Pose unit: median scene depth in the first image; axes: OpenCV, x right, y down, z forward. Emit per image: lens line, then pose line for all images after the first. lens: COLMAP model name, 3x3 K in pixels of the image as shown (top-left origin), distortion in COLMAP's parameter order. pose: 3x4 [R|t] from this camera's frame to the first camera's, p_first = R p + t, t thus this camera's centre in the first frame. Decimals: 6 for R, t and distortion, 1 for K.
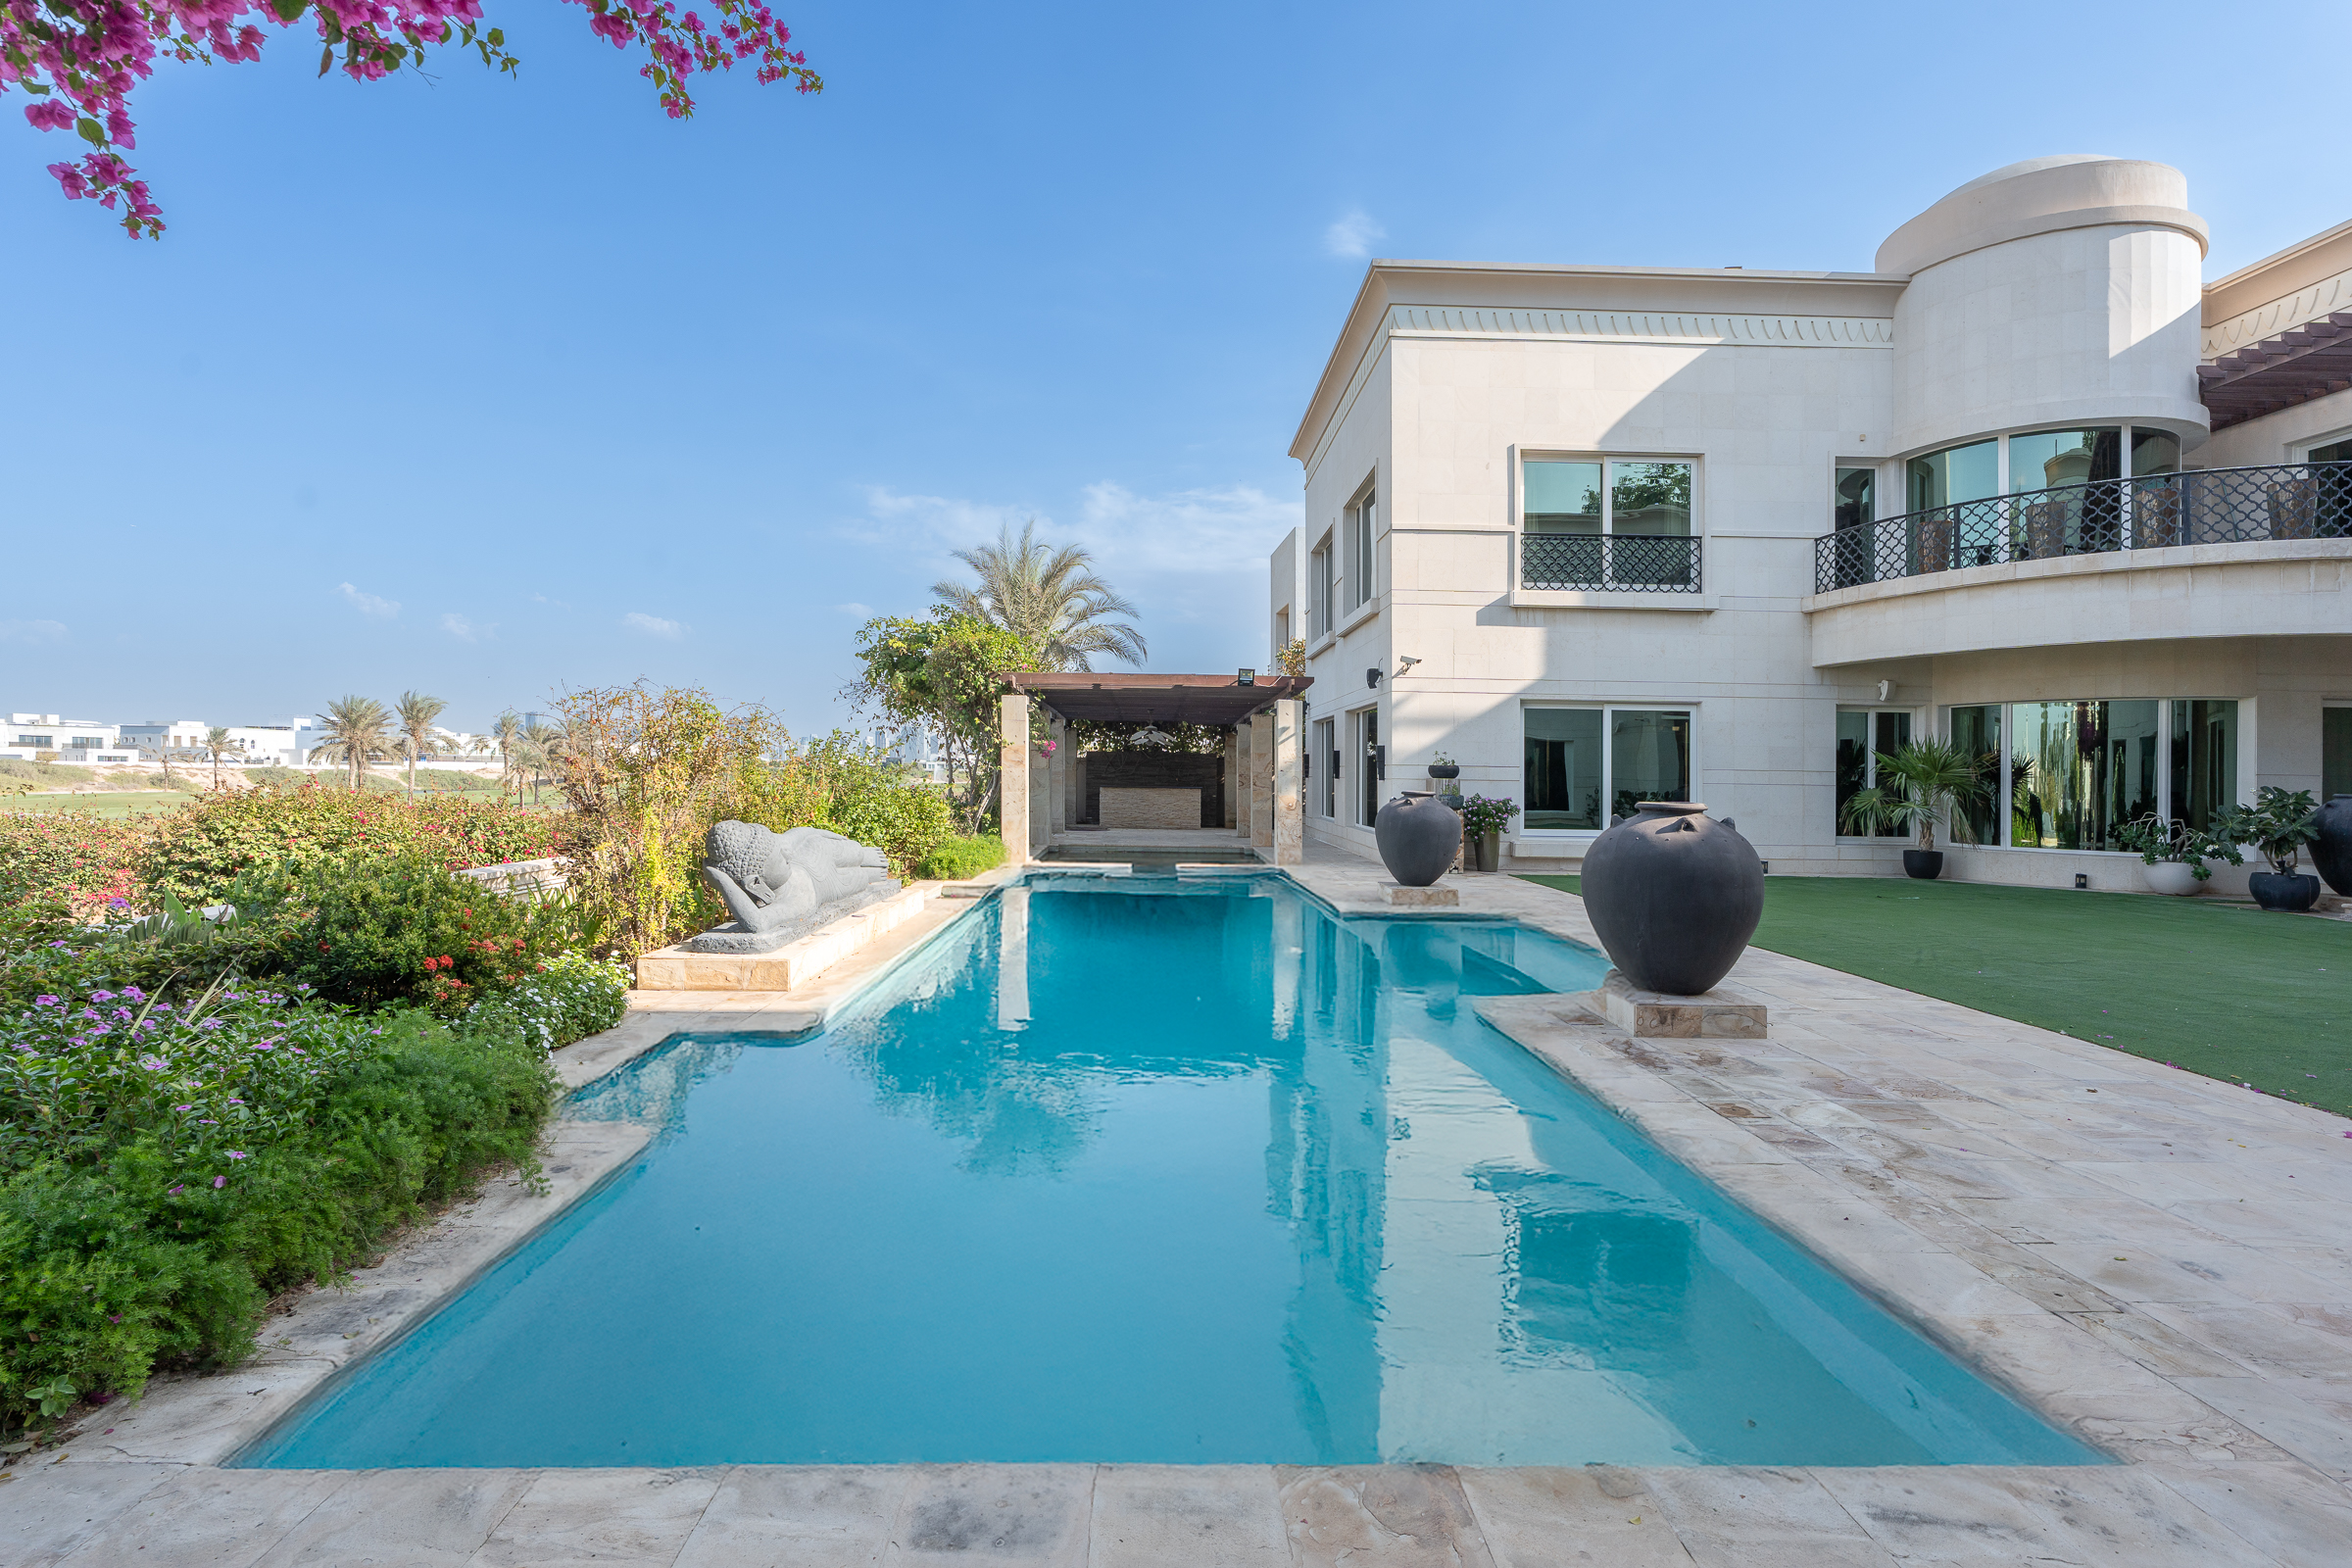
lens RADIAL K [[1067.2, 0, 1205.4], [0, 1067.2, 724.7], [0, 0, 1]] dist [0.002892, 0.001376]
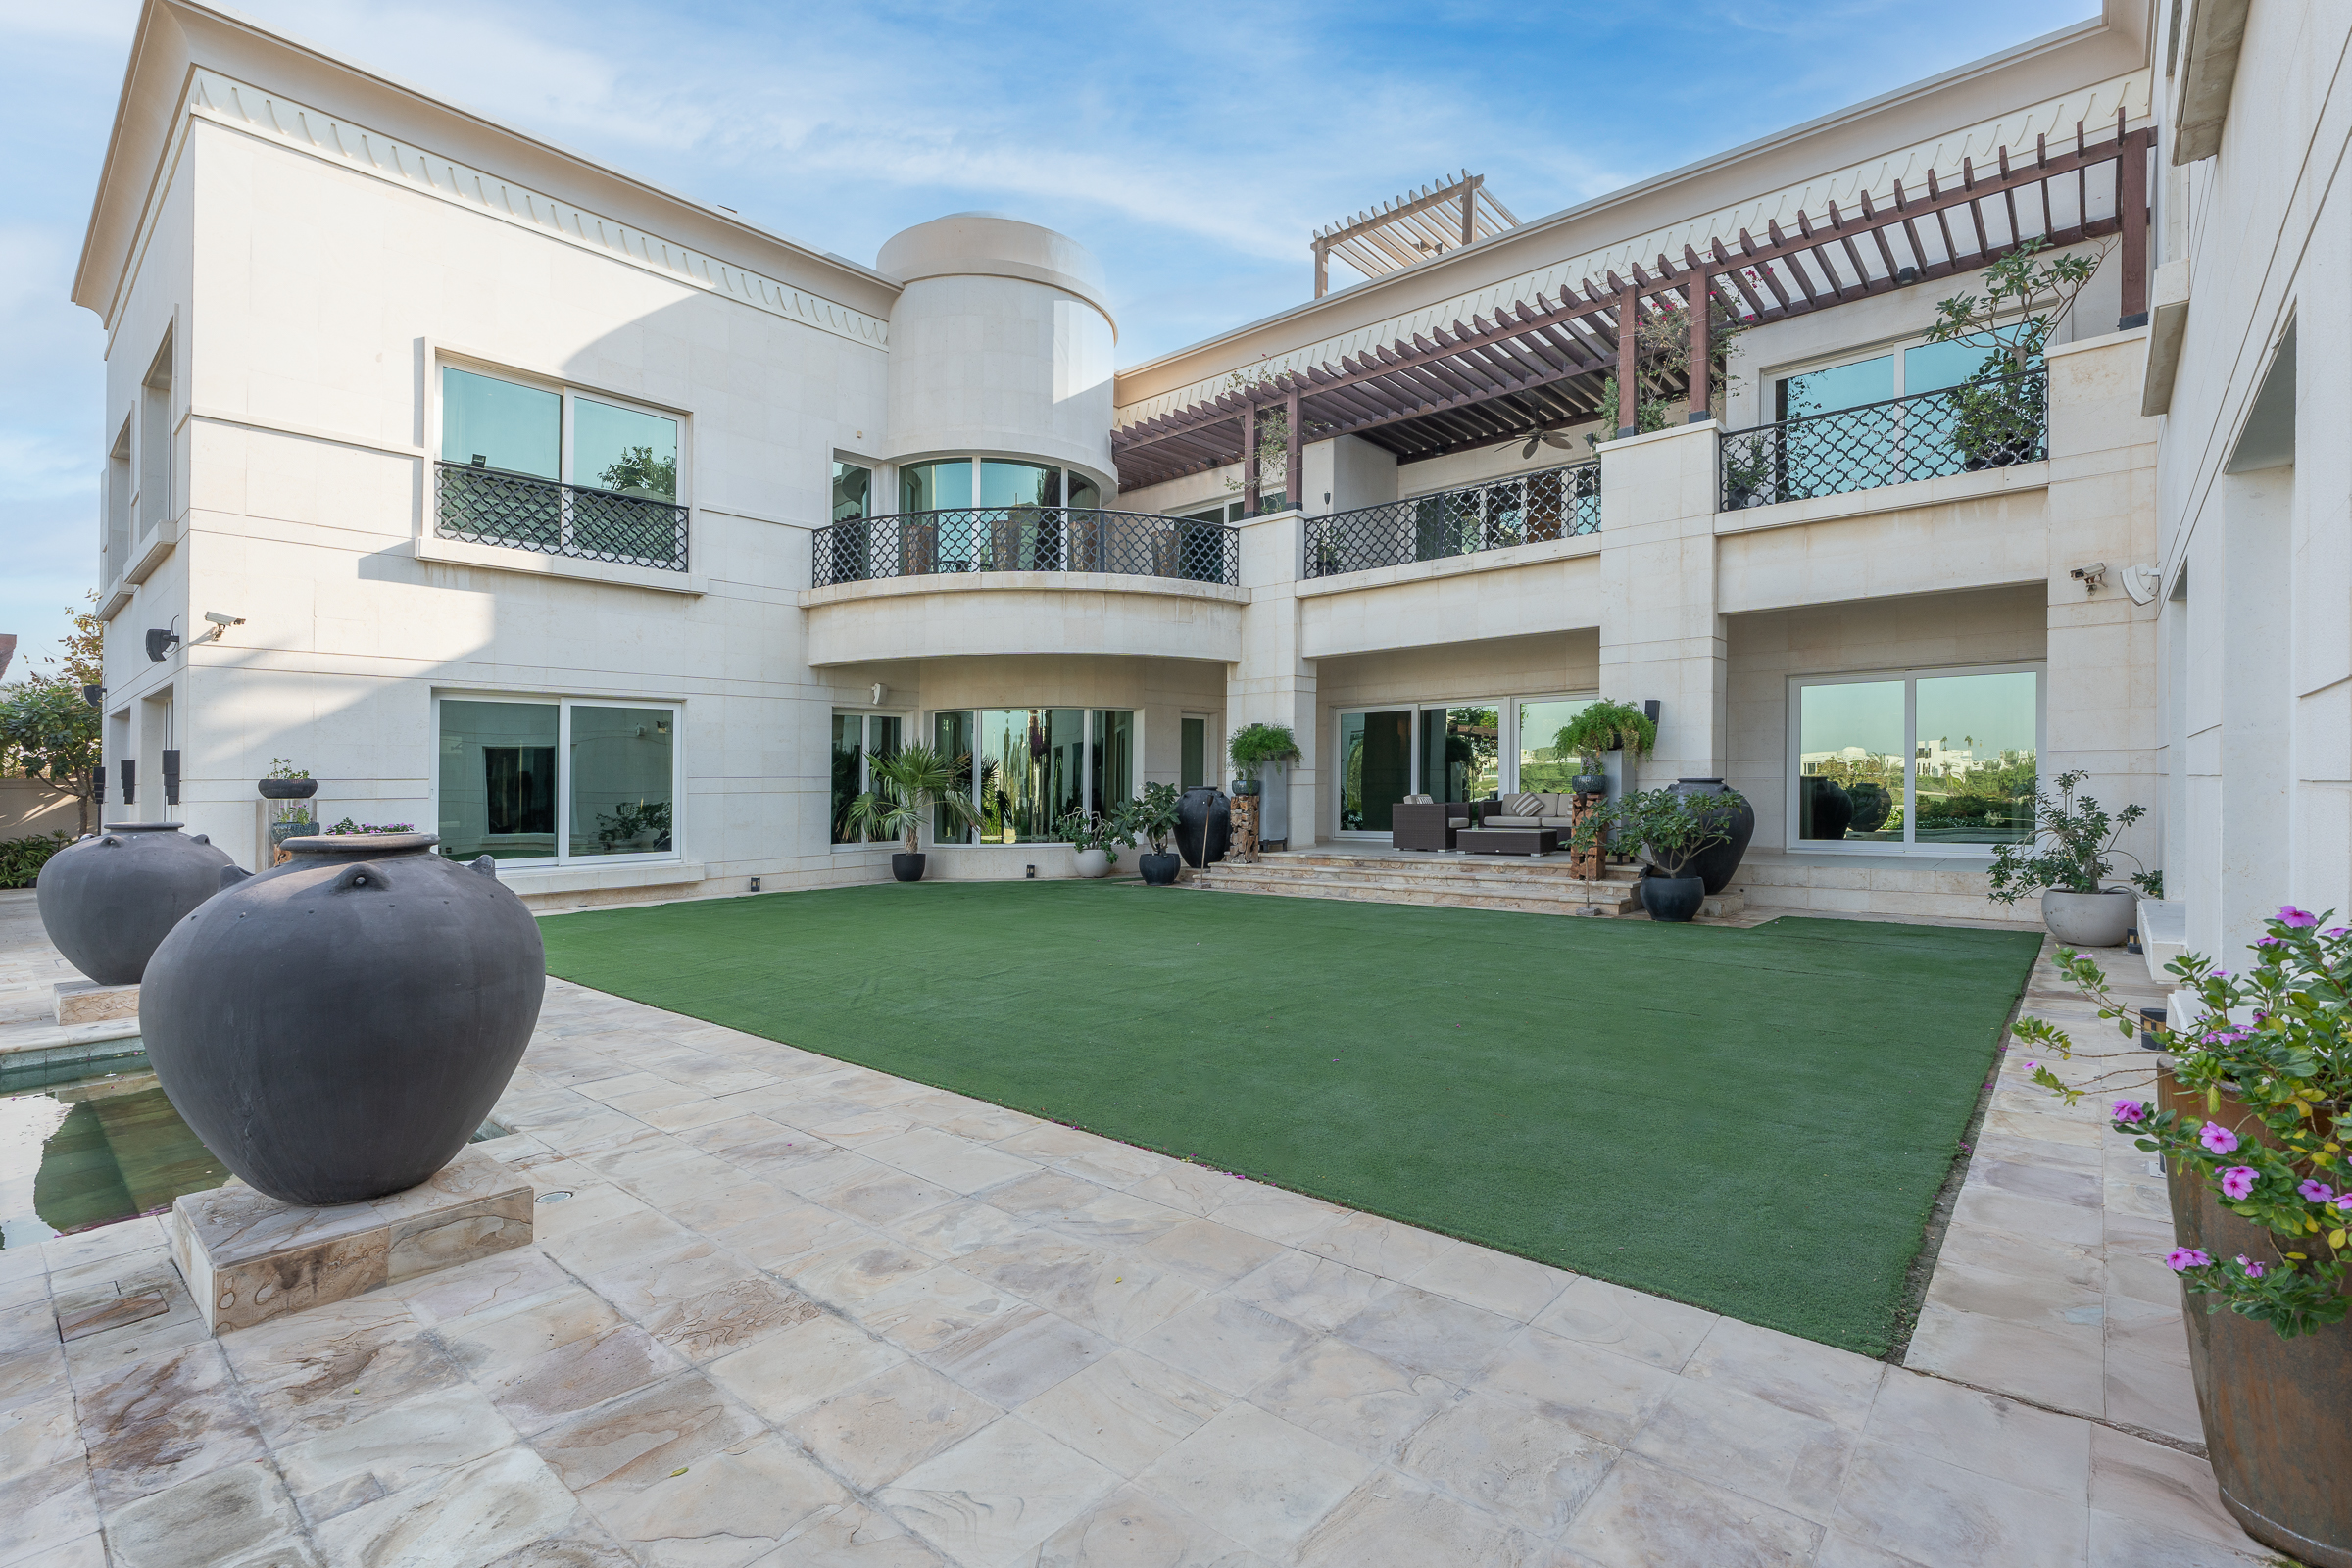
lens RADIAL K [[1068.6, 0, 1176.0], [0, 1068.6, 784.0], [0, 0, 1]] dist [-0.001728, 0.000028]
pose [[0.692276, -0.024463, 0.721218, 0.118071], [-0.008360, 0.999086, 0.041913, 0.007761], [-0.721584, -0.035045, 0.691439, 0.121527]]
